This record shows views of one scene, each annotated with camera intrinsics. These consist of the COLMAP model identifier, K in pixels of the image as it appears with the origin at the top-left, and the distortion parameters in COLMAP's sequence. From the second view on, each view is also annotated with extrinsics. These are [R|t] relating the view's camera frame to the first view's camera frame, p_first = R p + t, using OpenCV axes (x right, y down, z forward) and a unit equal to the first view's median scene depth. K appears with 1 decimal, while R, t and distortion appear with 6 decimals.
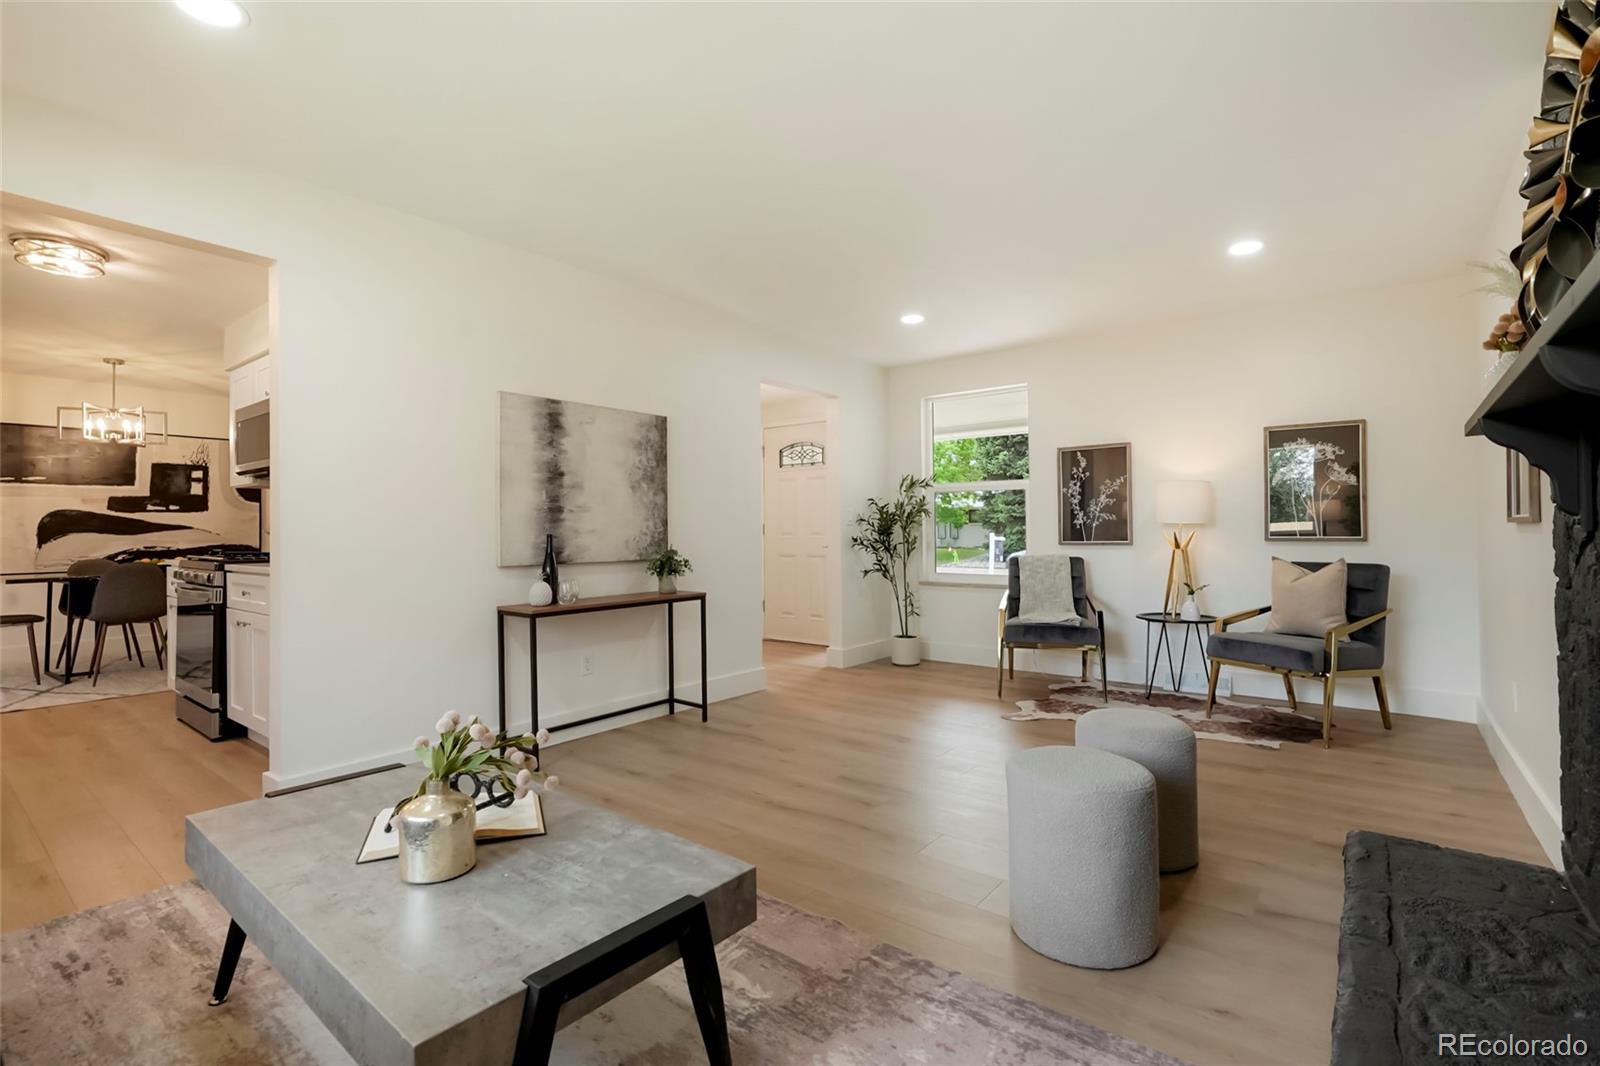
lens RADIAL K [[744.6, 0, 799.8], [0, 744.6, 520.3], [0, 0, 1]] dist [0.002212, 0.005202]
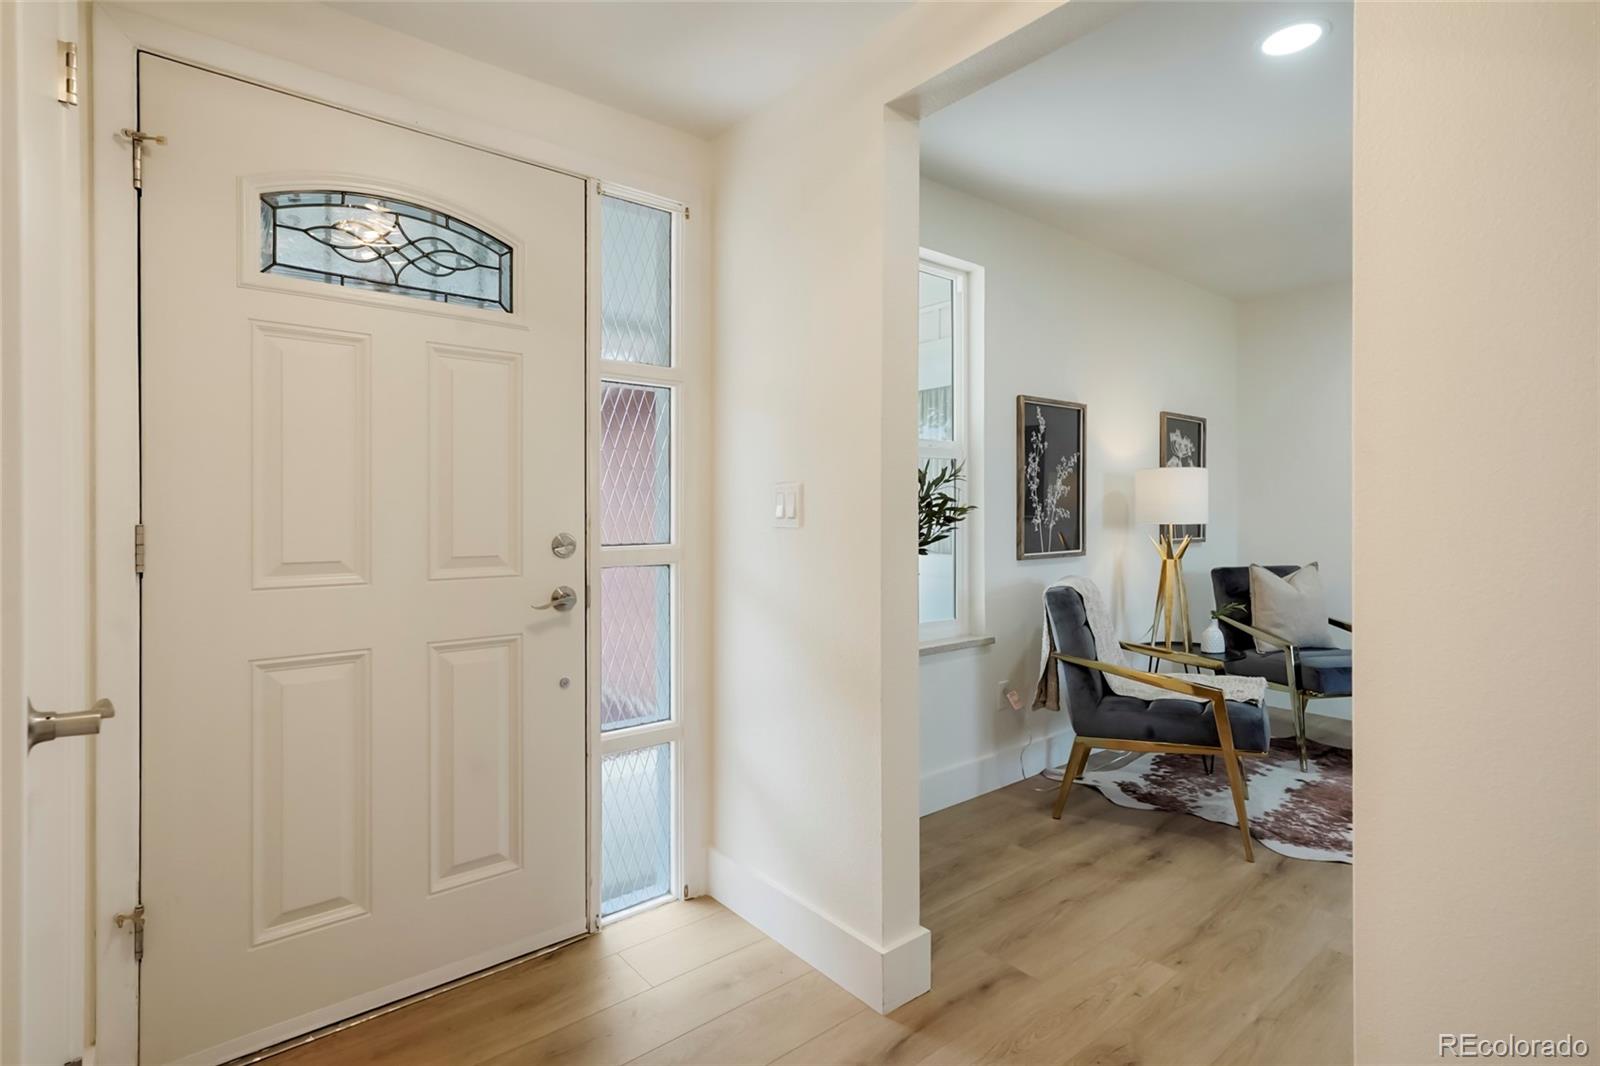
lens RADIAL K [[785.7, 0, 795.7], [0, 785.7, 517.2], [0, 0, 1]] dist [0.000975, 0.000211]
pose [[0.199978, 0.002599, 0.979797, -0.306818], [-0.011804, 0.999930, -0.000243, 0.001386], [-0.979729, -0.011517, 0.199995, 1.086965]]
